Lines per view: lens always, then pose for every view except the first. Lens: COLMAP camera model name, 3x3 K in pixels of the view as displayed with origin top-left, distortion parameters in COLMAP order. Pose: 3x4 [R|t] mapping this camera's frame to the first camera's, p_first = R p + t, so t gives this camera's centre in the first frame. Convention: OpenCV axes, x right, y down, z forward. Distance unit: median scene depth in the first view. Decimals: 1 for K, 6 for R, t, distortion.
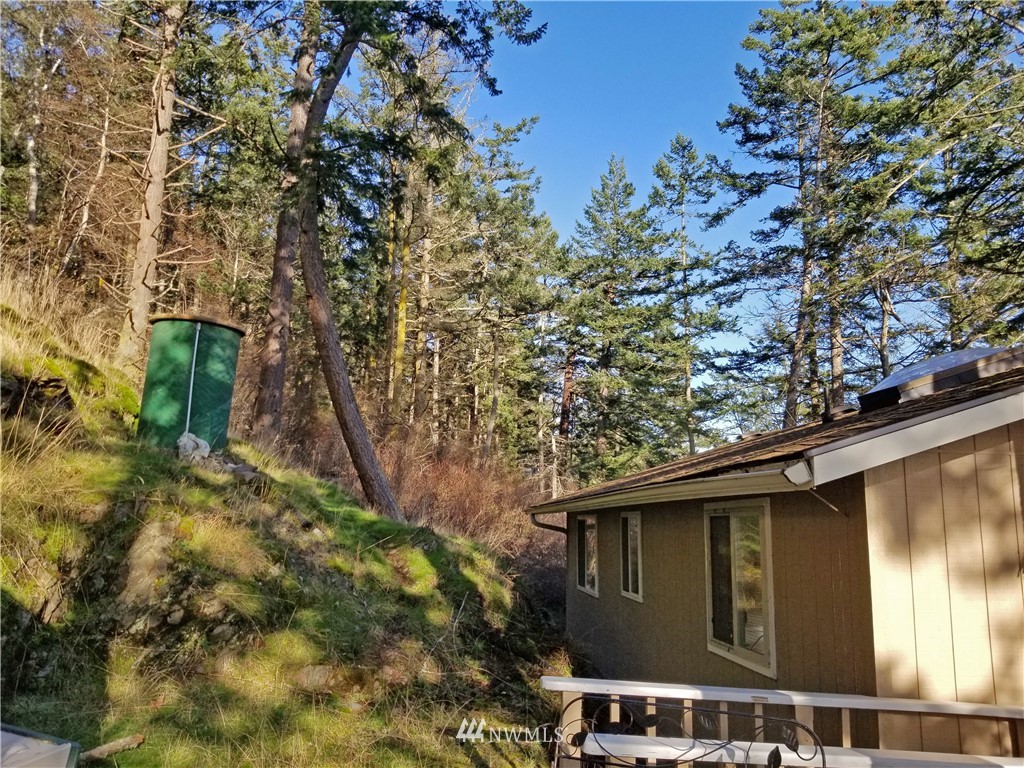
lens RADIAL K [[796.8, 0, 506.1], [0, 796.8, 378.8], [0, 0, 1]] dist [0.060443, -0.095740]
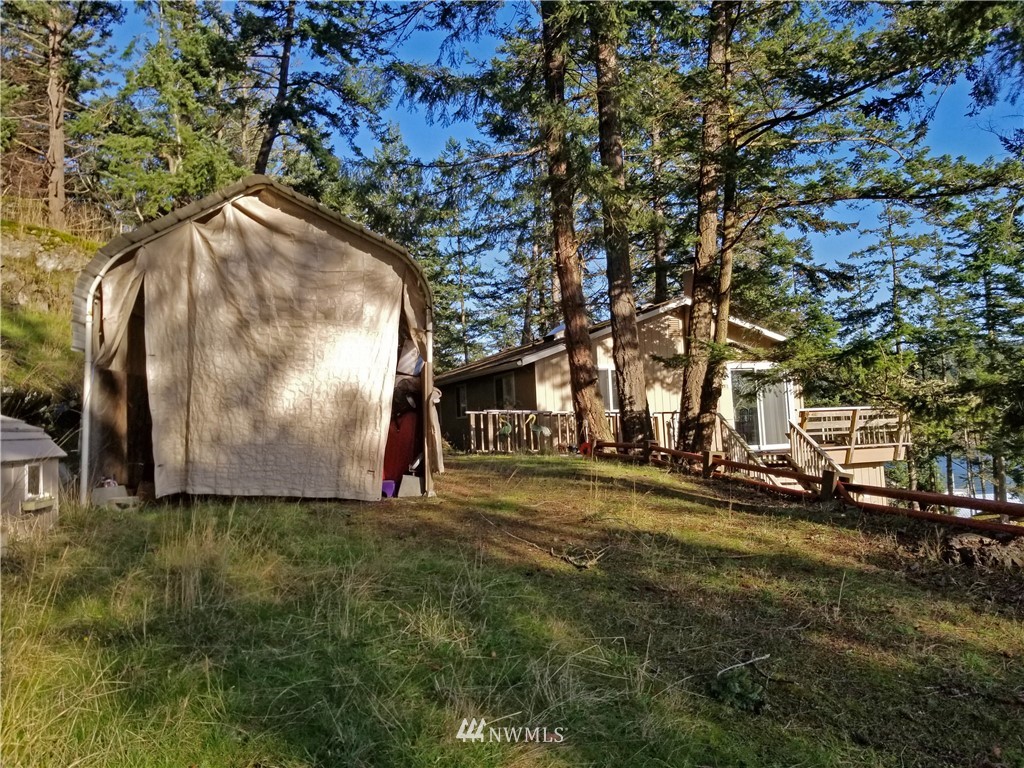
lens RADIAL K [[796.8, 0, 511.0], [0, 796.8, 384.0], [0, 0, 1]] dist [0.060443, -0.095740]
pose [[0.950931, -0.052544, 0.304910, -0.152175], [0.015151, 0.992200, 0.123730, -0.046645], [-0.309033, -0.113039, 0.944310, -0.465921]]
